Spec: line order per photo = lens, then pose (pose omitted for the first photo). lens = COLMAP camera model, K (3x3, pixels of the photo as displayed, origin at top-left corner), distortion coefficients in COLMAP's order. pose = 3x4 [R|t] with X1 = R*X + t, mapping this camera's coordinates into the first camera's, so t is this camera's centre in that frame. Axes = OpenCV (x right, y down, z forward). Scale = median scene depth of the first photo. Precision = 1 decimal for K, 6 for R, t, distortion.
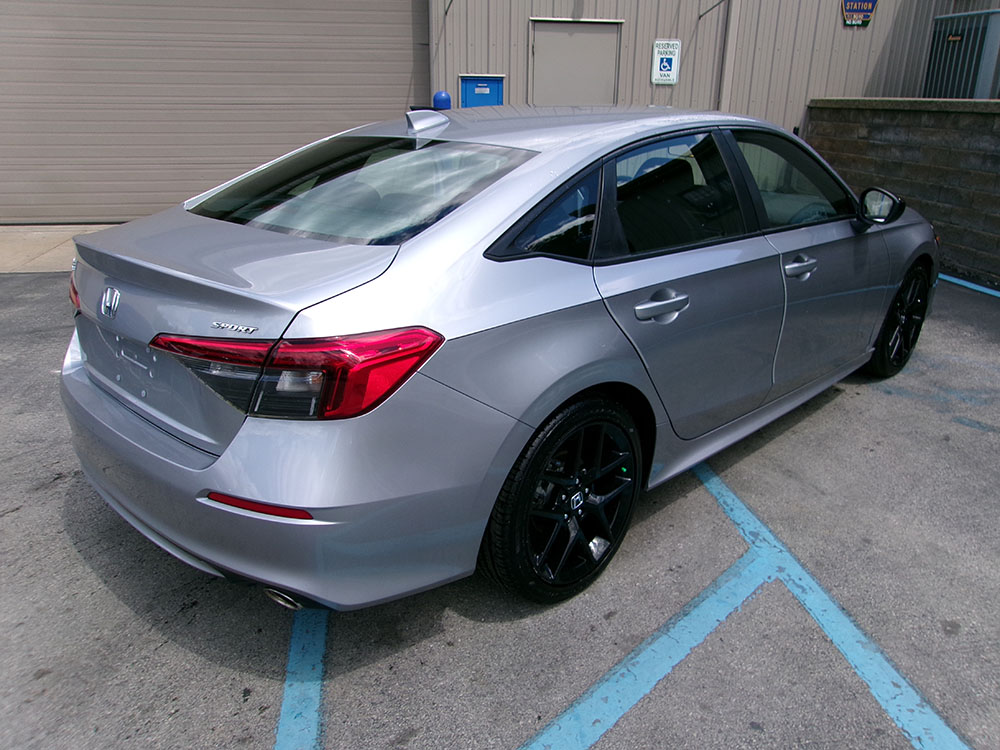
lens RADIAL K [[774.7, 0, 502.2], [0, 774.7, 371.8], [0, 0, 1]] dist [-0.019596, 0.045334]
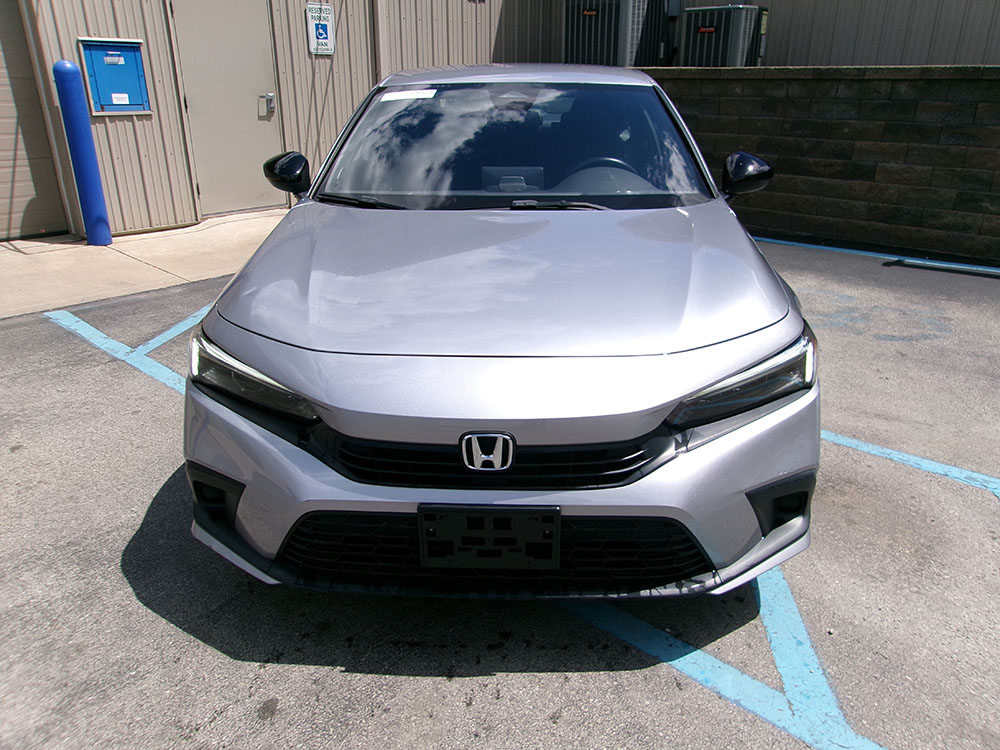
lens RADIAL K [[774.7, 0, 498.7], [0, 774.7, 383.1], [0, 0, 1]] dist [-0.019596, 0.045334]
pose [[0.796001, -0.232046, 0.559050, -0.227056], [0.213916, 0.971843, 0.098802, -0.046624], [-0.566235, 0.040943, 0.823226, 0.164274]]
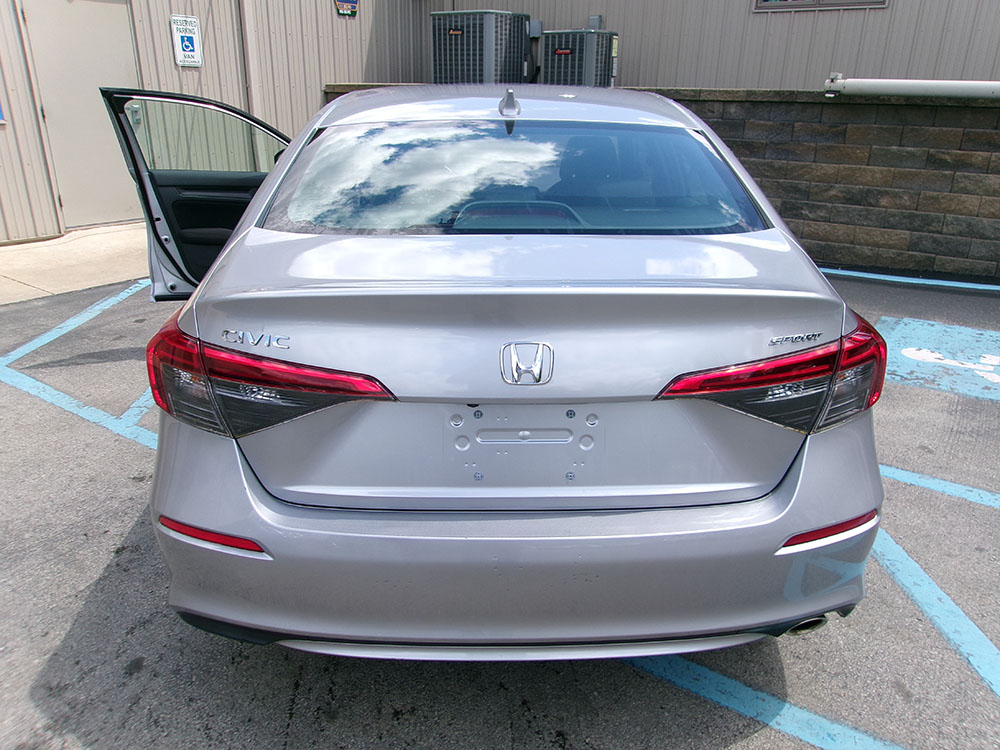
lens RADIAL K [[774.7, 0, 504.9], [0, 774.7, 378.7], [0, 0, 1]] dist [-0.019596, 0.045334]
pose [[0.699061, -0.249549, 0.670104, -0.236297], [0.236578, 0.965067, 0.112593, -0.037003], [-0.674792, 0.079823, 0.733678, 0.124855]]
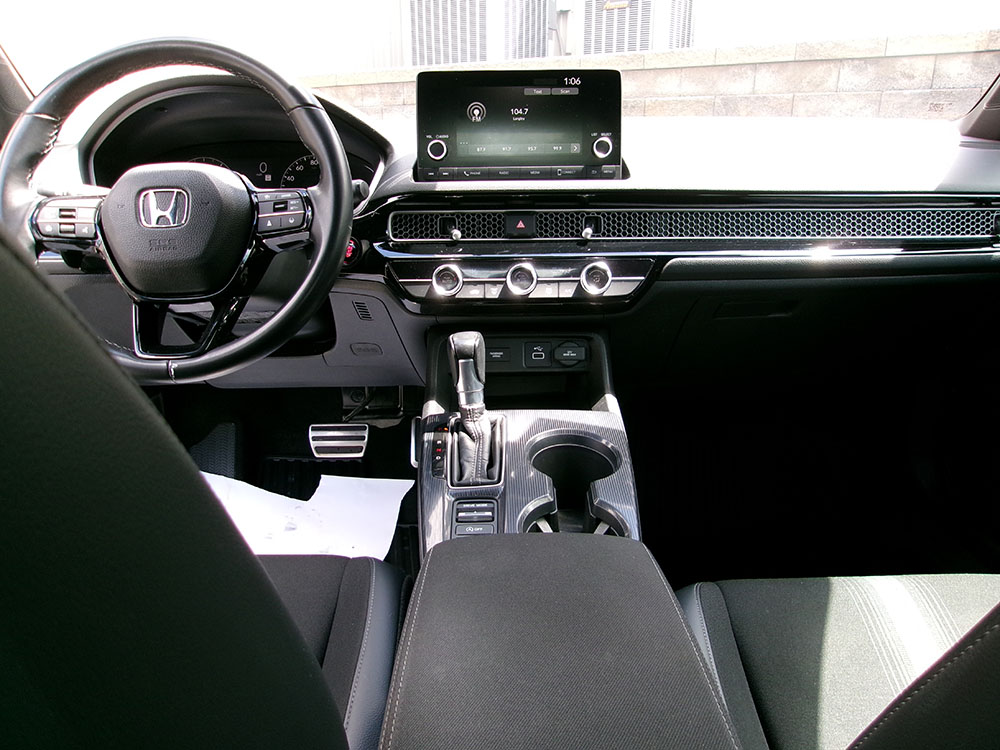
lens RADIAL K [[774.7, 0, 508.1], [0, 774.7, 376.5], [0, 0, 1]] dist [-0.019596, 0.045334]
pose [[0.706424, -0.210376, 0.675801, 0.044062], [0.248723, 0.967696, 0.041249, -0.075987], [-0.662647, 0.138948, 0.735929, 0.407447]]
